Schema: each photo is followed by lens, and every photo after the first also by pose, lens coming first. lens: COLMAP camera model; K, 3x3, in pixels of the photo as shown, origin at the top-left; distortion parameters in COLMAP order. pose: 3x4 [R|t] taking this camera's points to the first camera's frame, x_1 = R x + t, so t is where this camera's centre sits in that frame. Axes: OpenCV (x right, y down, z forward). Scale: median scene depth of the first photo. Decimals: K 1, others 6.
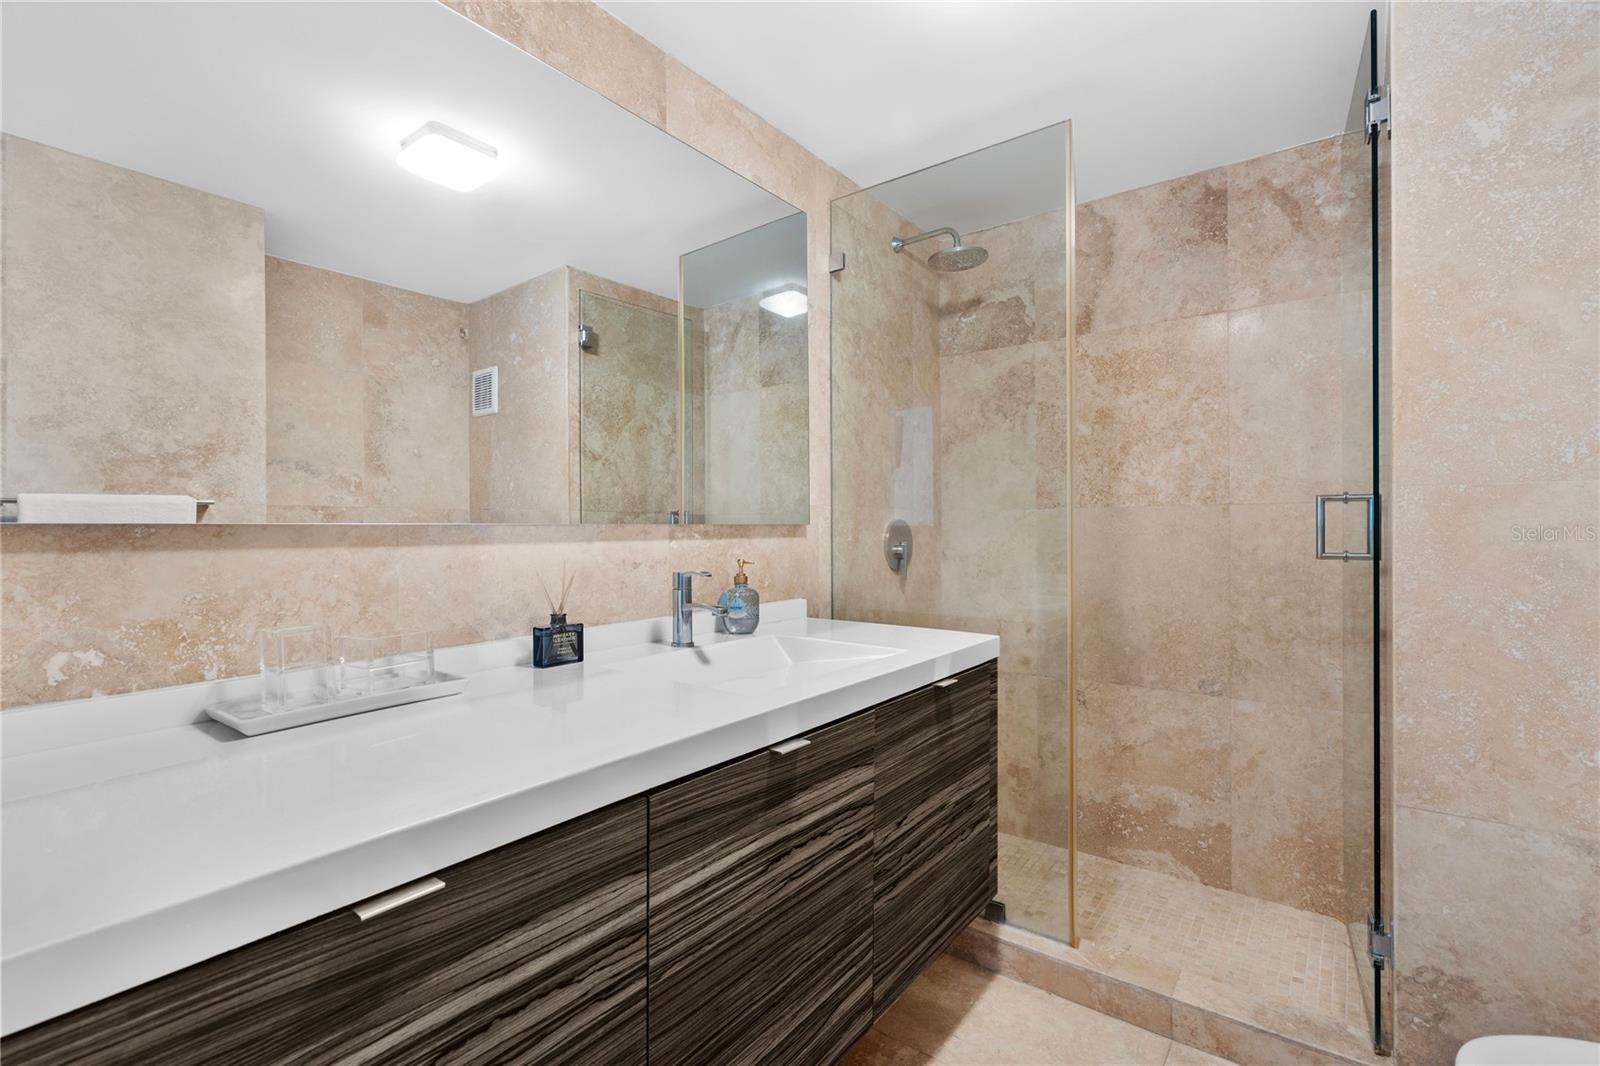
lens RADIAL K [[718.0, 0, 797.5], [0, 718.0, 531.6], [0, 0, 1]] dist [-0.003963, 0.004211]
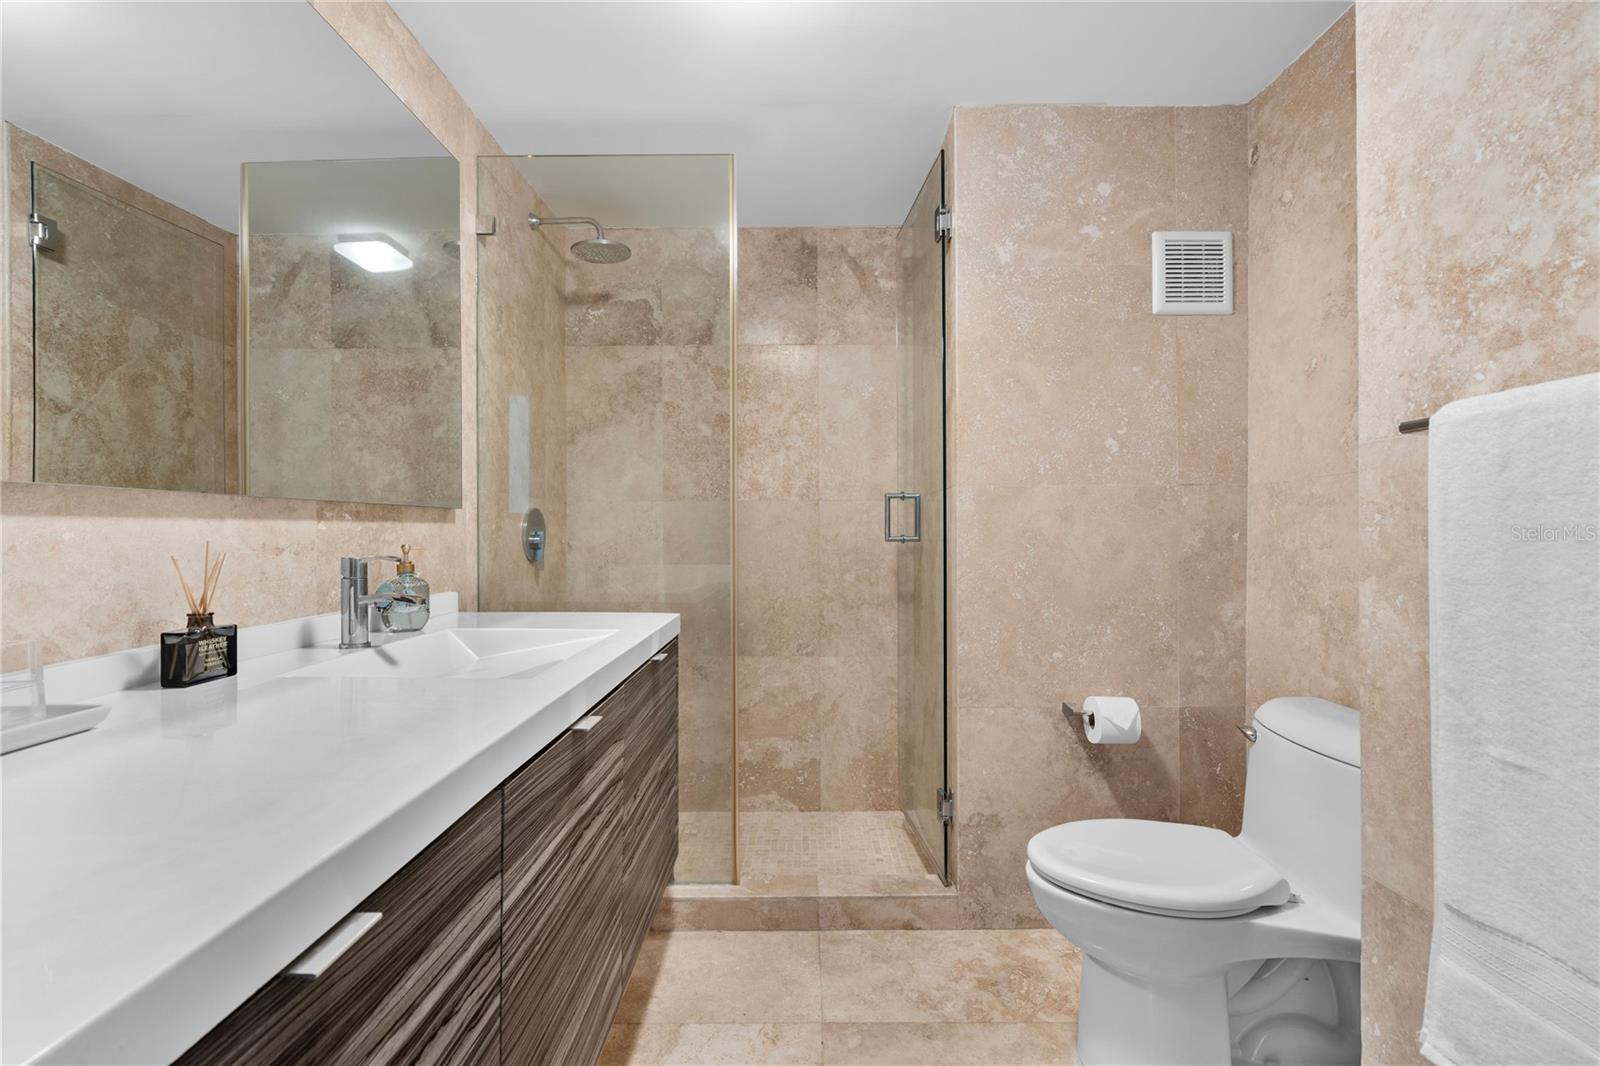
lens RADIAL K [[718.0, 0, 797.5], [0, 718.0, 531.6], [0, 0, 1]] dist [-0.003963, 0.004211]
pose [[0.800836, 0.001781, 0.598881, -0.181669], [0.000445, 0.999994, -0.003569, 0.021807], [-0.598883, 0.003125, 0.800830, 0.027141]]
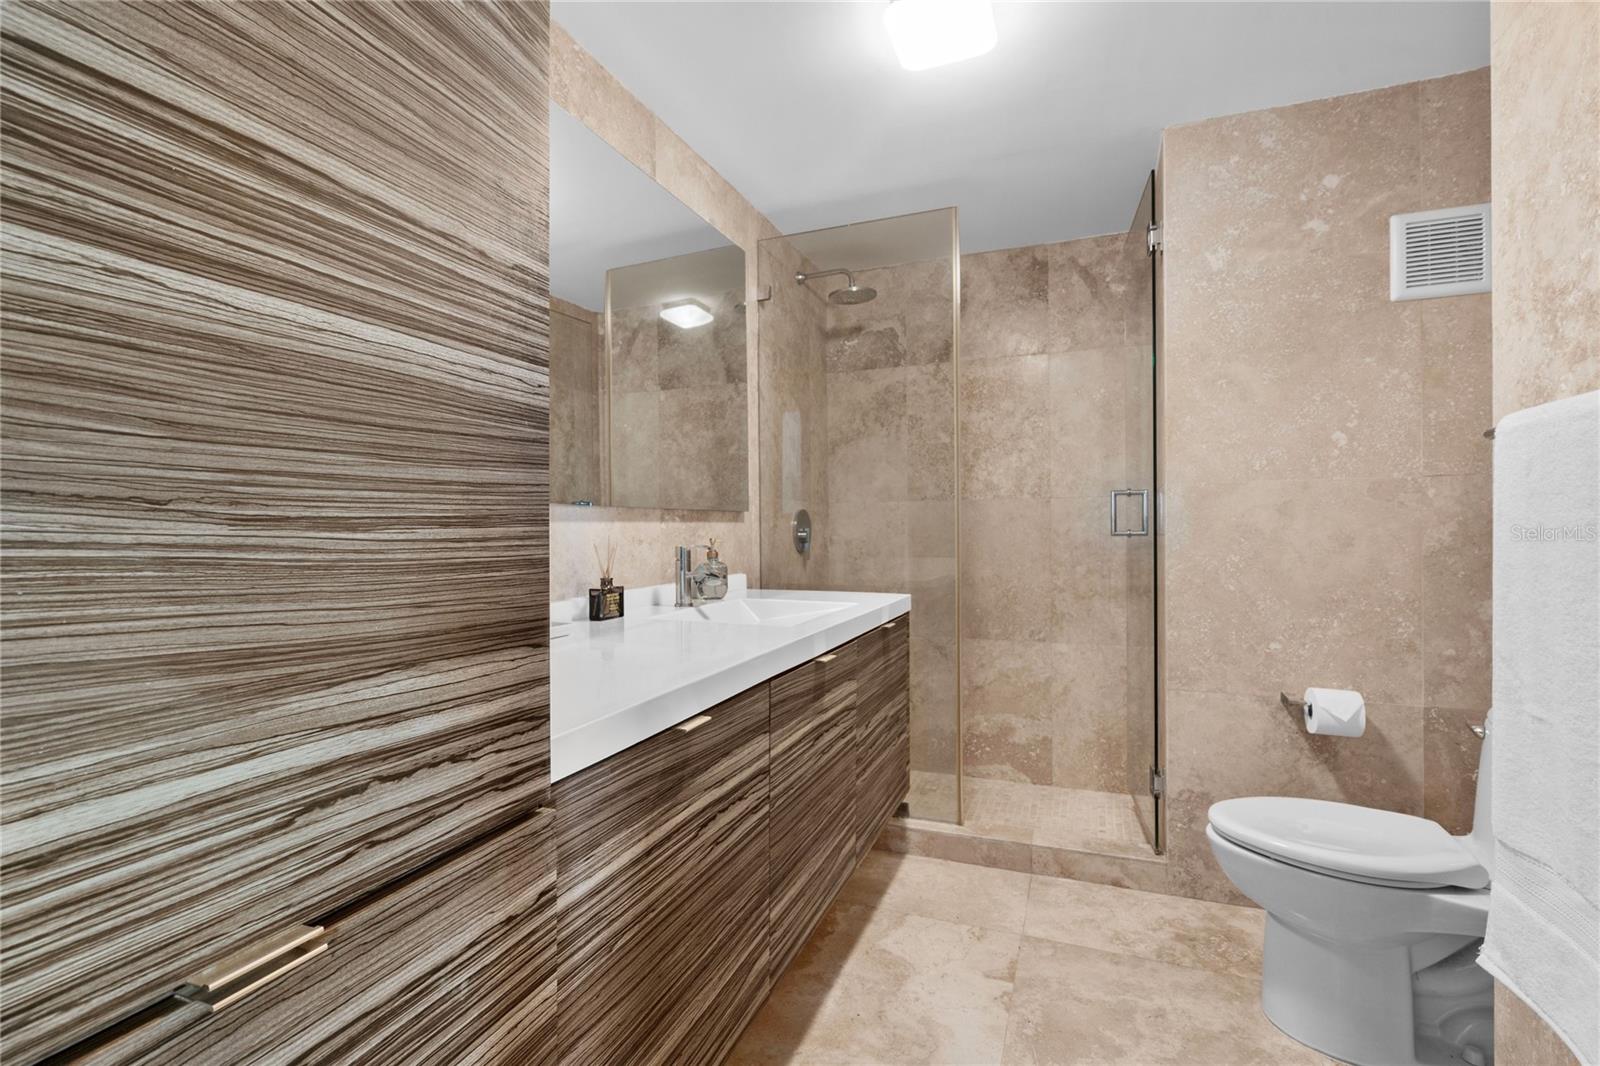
lens RADIAL K [[726.2, 0, 798.6], [0, 726.2, 534.9], [0, 0, 1]] dist [-0.013618, 0.031080]
pose [[0.963710, -0.006264, 0.266877, -0.222708], [0.004946, 0.999972, 0.005611, 0.022318], [-0.266905, -0.004087, 0.963714, -0.187930]]
